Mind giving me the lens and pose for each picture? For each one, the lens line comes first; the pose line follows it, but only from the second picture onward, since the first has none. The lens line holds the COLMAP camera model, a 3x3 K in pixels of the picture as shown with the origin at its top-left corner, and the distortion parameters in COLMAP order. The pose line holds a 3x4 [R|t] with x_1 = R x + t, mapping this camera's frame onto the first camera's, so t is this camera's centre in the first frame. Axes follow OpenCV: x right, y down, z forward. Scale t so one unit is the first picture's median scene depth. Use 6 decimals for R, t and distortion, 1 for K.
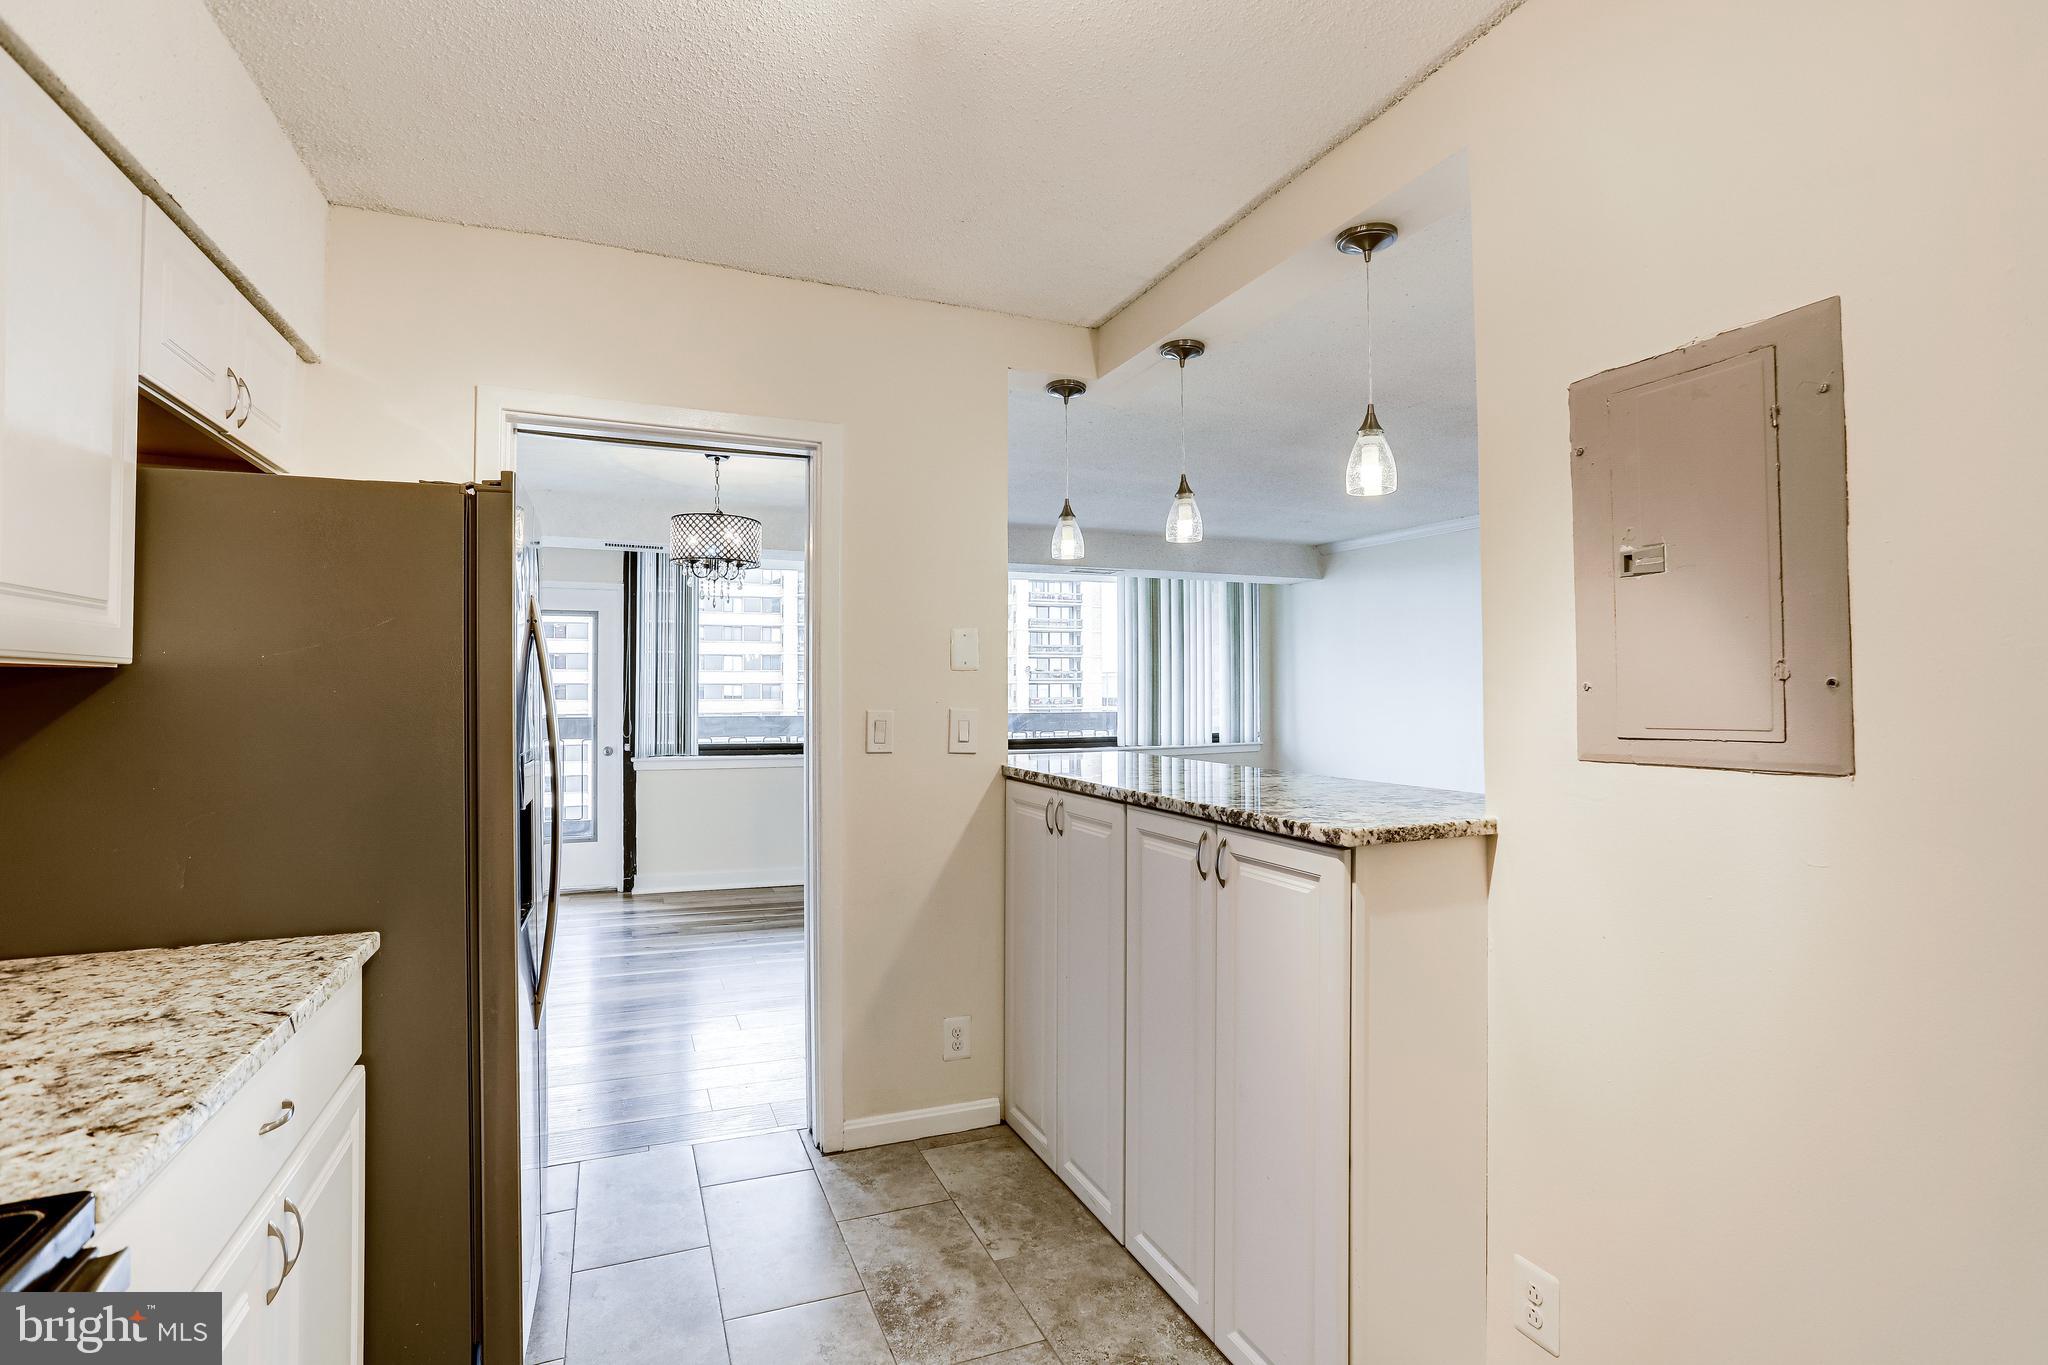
lens RADIAL K [[991.1, 0, 1024.0], [0, 991.1, 682.5], [0, 0, 1]] dist [0.000879, -0.000032]
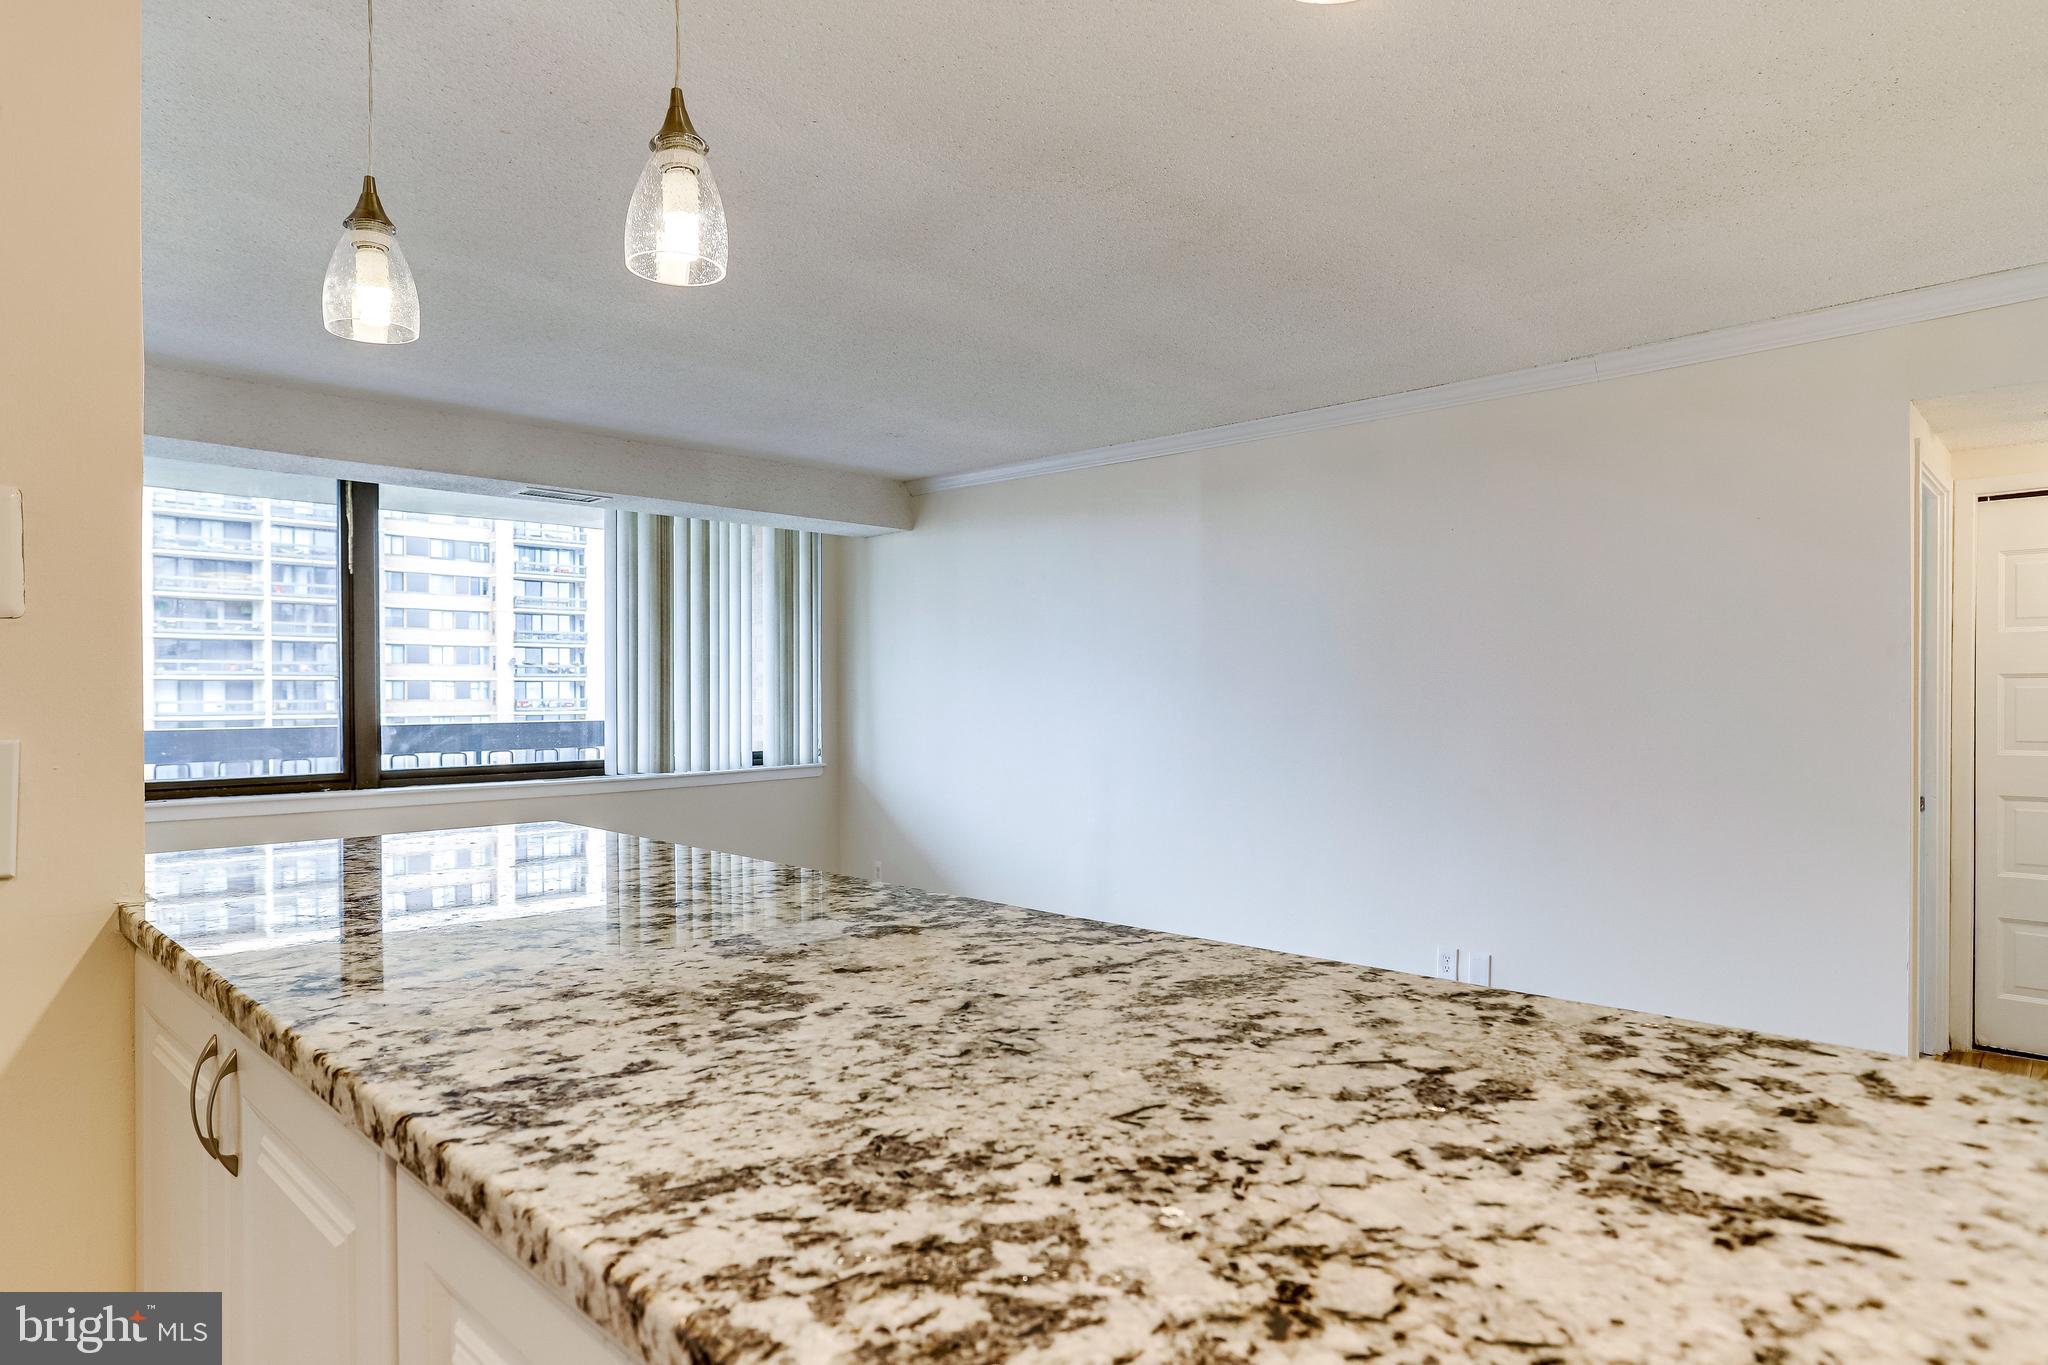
lens RADIAL K [[1130.7, 0, 1028.2], [0, 1130.7, 707.6], [0, 0, 1]] dist [-0.058651, -0.000003]
pose [[0.910133, -0.000690, 0.414317, 0.043246], [-0.008483, 0.999758, 0.020300, 0.003688], [-0.414230, -0.021990, 0.909906, 0.225971]]
